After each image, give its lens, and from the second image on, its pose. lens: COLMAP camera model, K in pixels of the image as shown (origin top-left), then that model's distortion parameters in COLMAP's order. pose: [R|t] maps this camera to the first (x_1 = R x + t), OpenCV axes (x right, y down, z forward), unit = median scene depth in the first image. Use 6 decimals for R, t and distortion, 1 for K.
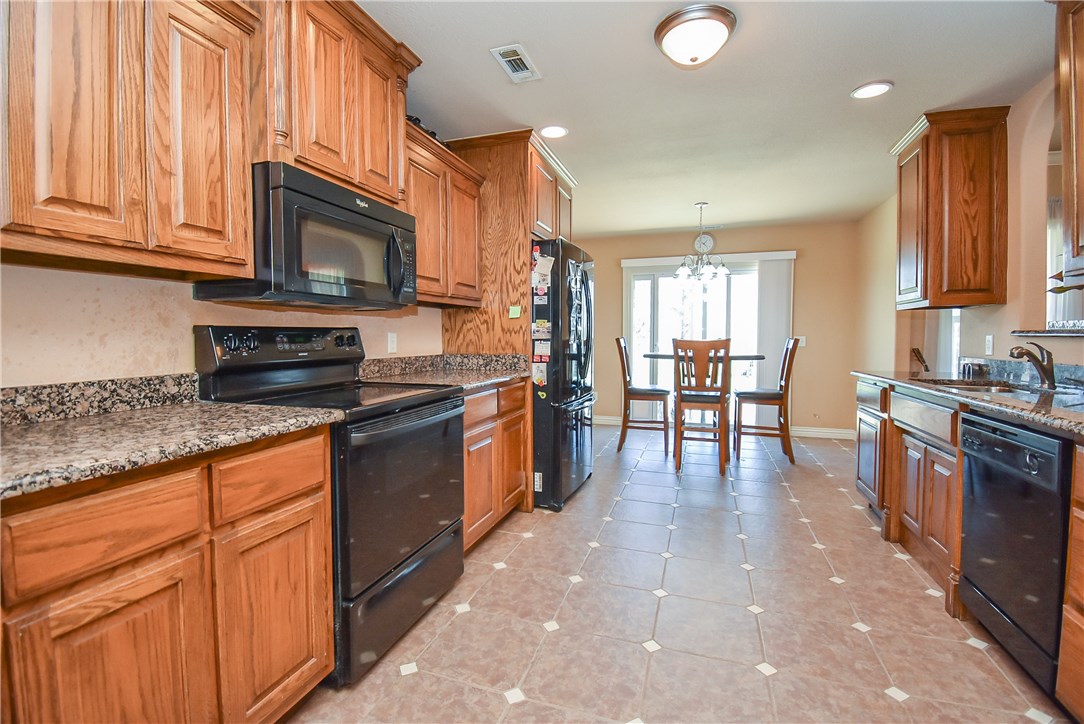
lens RADIAL K [[496.7, 0, 548.2], [0, 496.7, 345.2], [0, 0, 1]] dist [-0.002624, -0.000802]
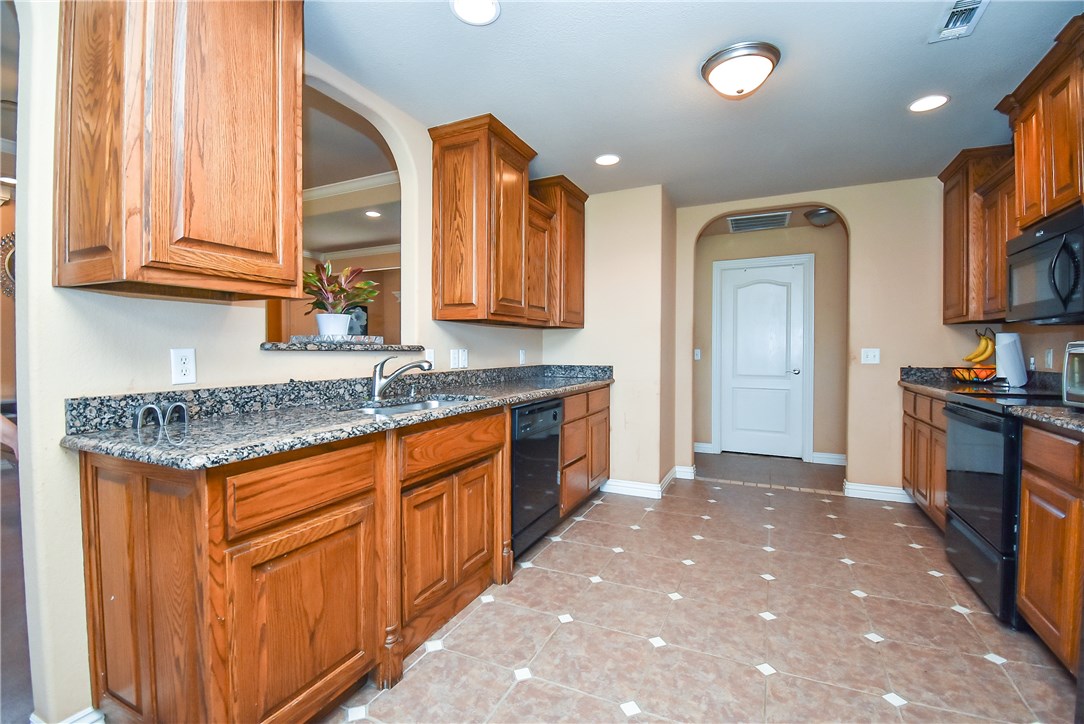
lens RADIAL K [[496.7, 0, 548.2], [0, 496.7, 345.2], [0, 0, 1]] dist [-0.002624, -0.000802]
pose [[-0.992798, -0.008677, 0.119487, 0.549978], [-0.005399, 0.999601, 0.027733, -0.052938], [-0.119680, 0.026888, -0.992448, 2.036293]]
